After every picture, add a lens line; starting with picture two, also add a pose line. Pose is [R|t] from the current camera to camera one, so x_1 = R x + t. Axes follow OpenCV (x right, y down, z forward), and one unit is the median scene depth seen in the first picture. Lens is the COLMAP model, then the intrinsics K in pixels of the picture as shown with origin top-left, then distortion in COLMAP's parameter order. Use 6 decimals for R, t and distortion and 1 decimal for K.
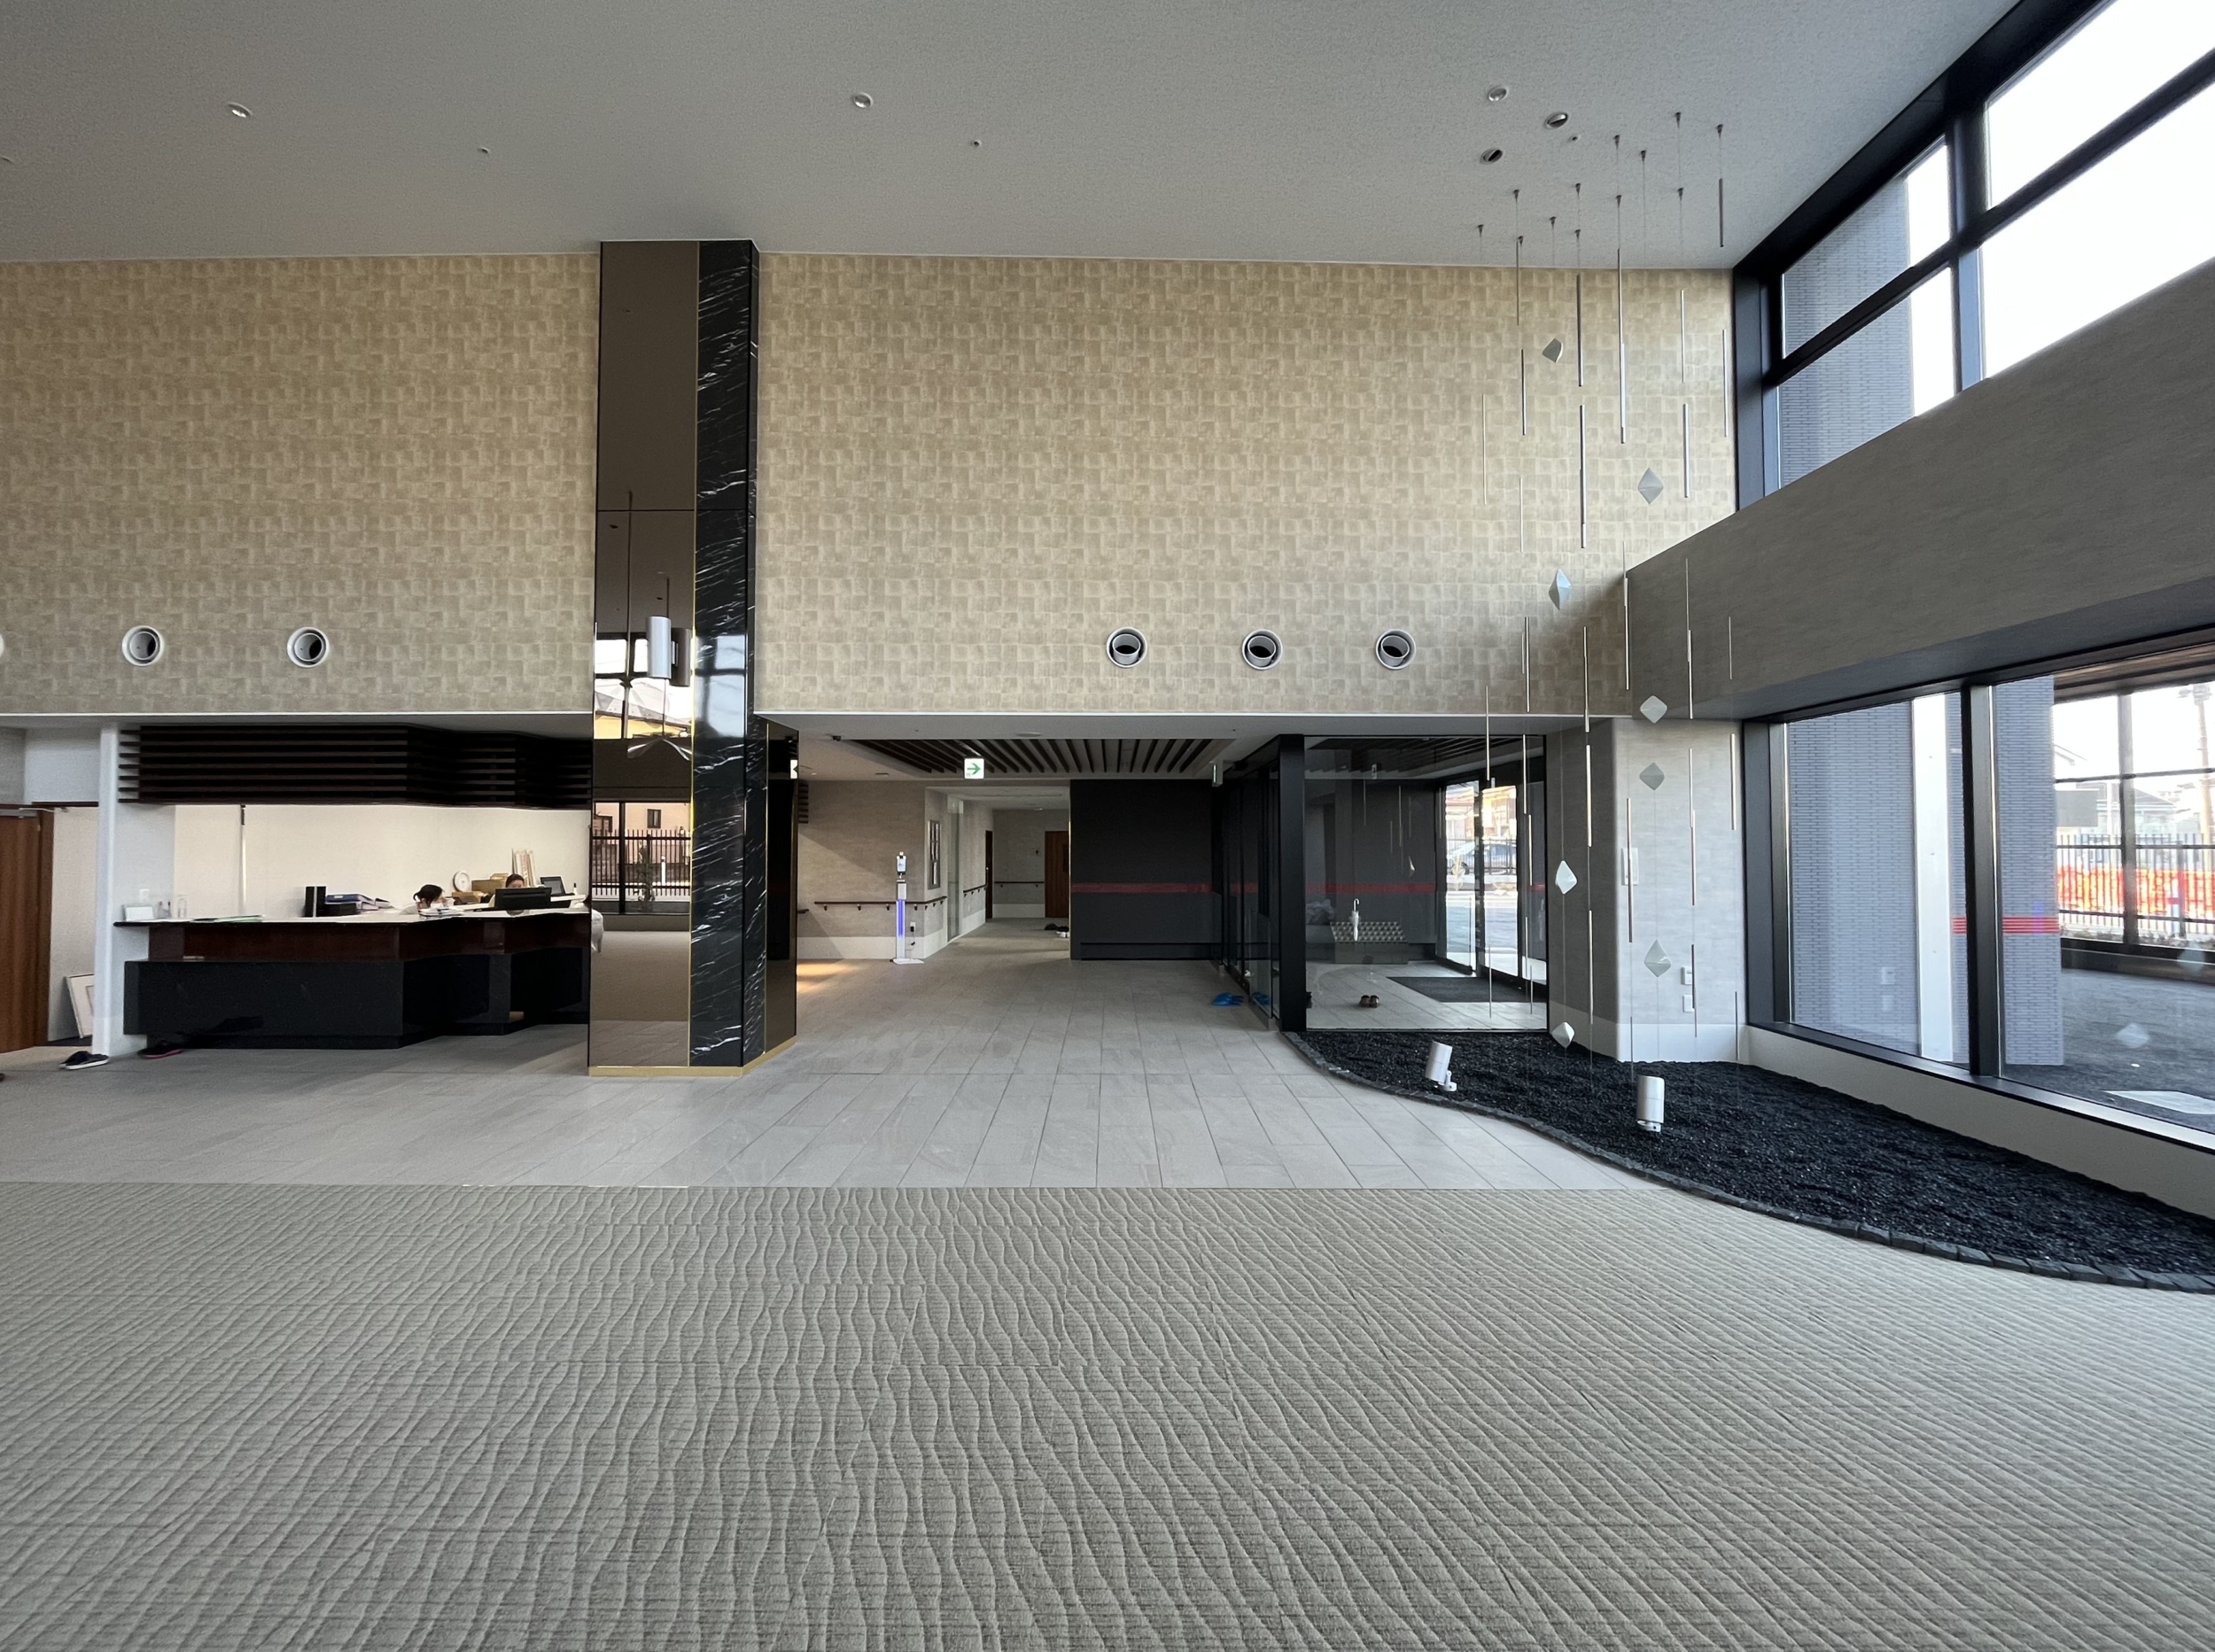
lens RADIAL K [[880.1, 0, 1107.5], [0, 880.1, 826.0], [0, 0, 1]] dist [0.000623, 0.000082]
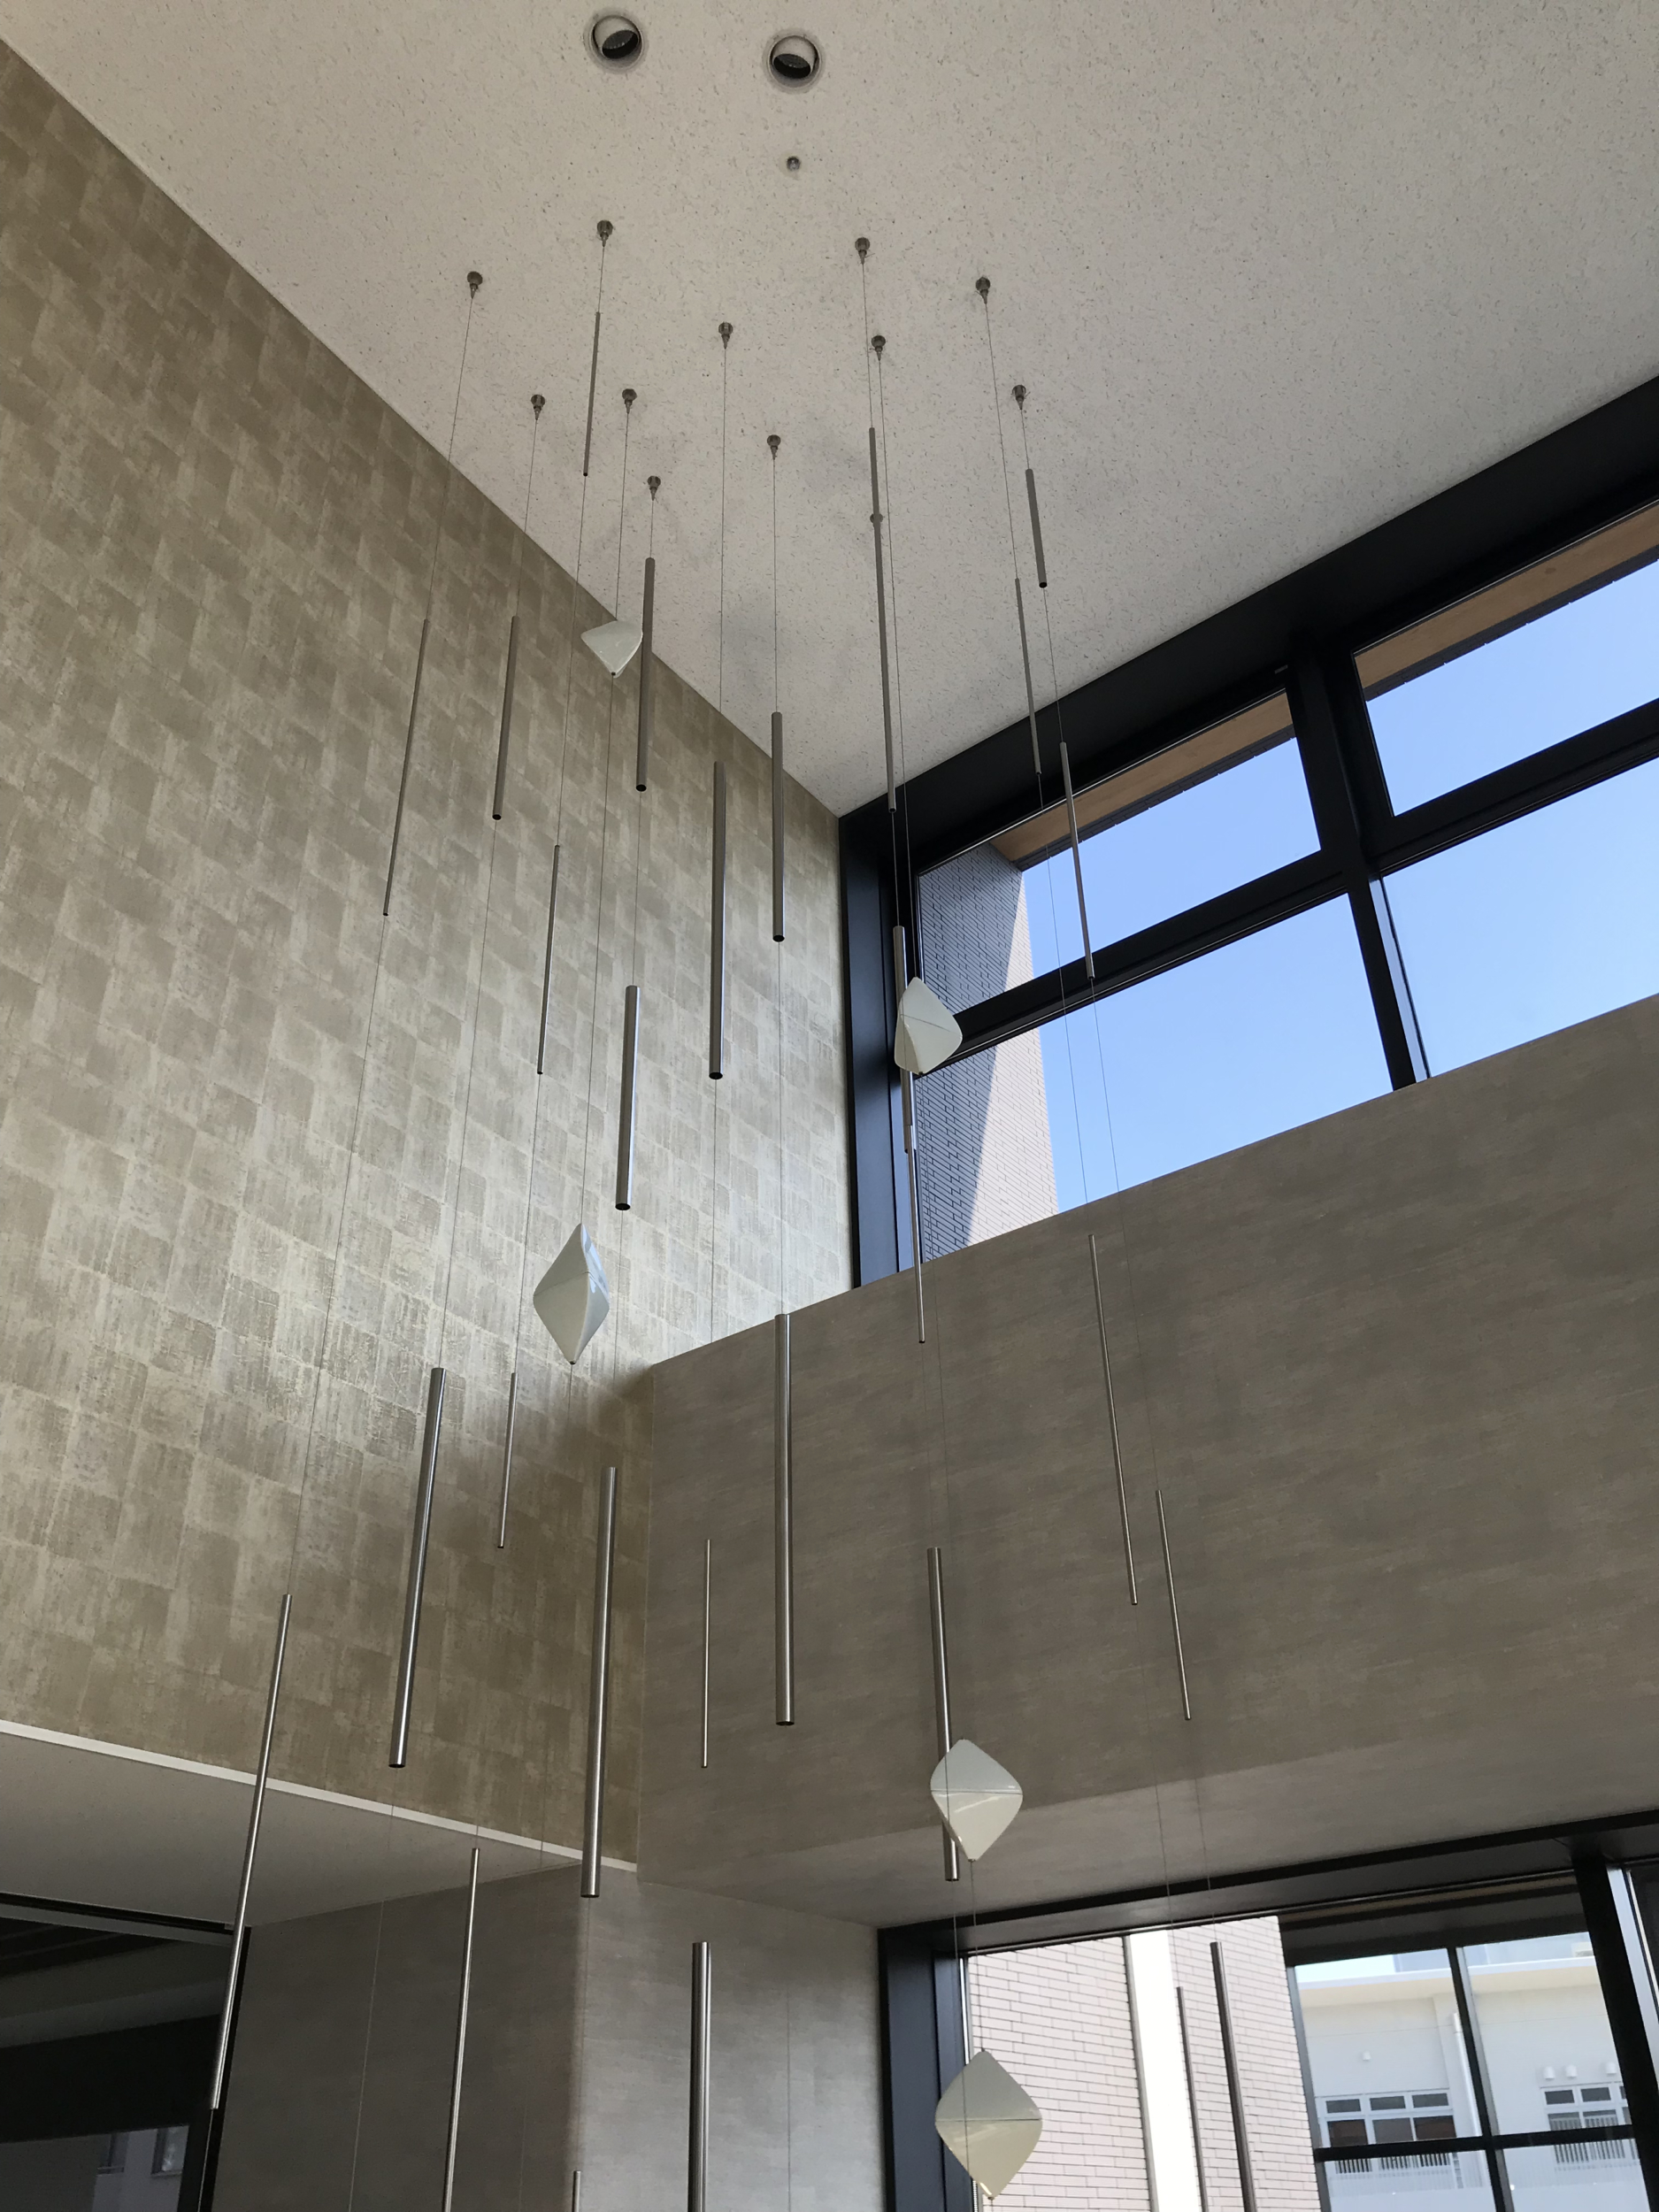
lens RADIAL K [[1753.6, 0, 829.5], [0, 1753.6, 1106.0], [0, 0, 1]] dist [0.070141, 0.000466]
pose [[0.595453, 0.430066, 0.678587, 0.161774], [0.005282, 0.842540, -0.538608, -0.028258], [-0.803373, 0.324300, 0.499421, 0.607058]]
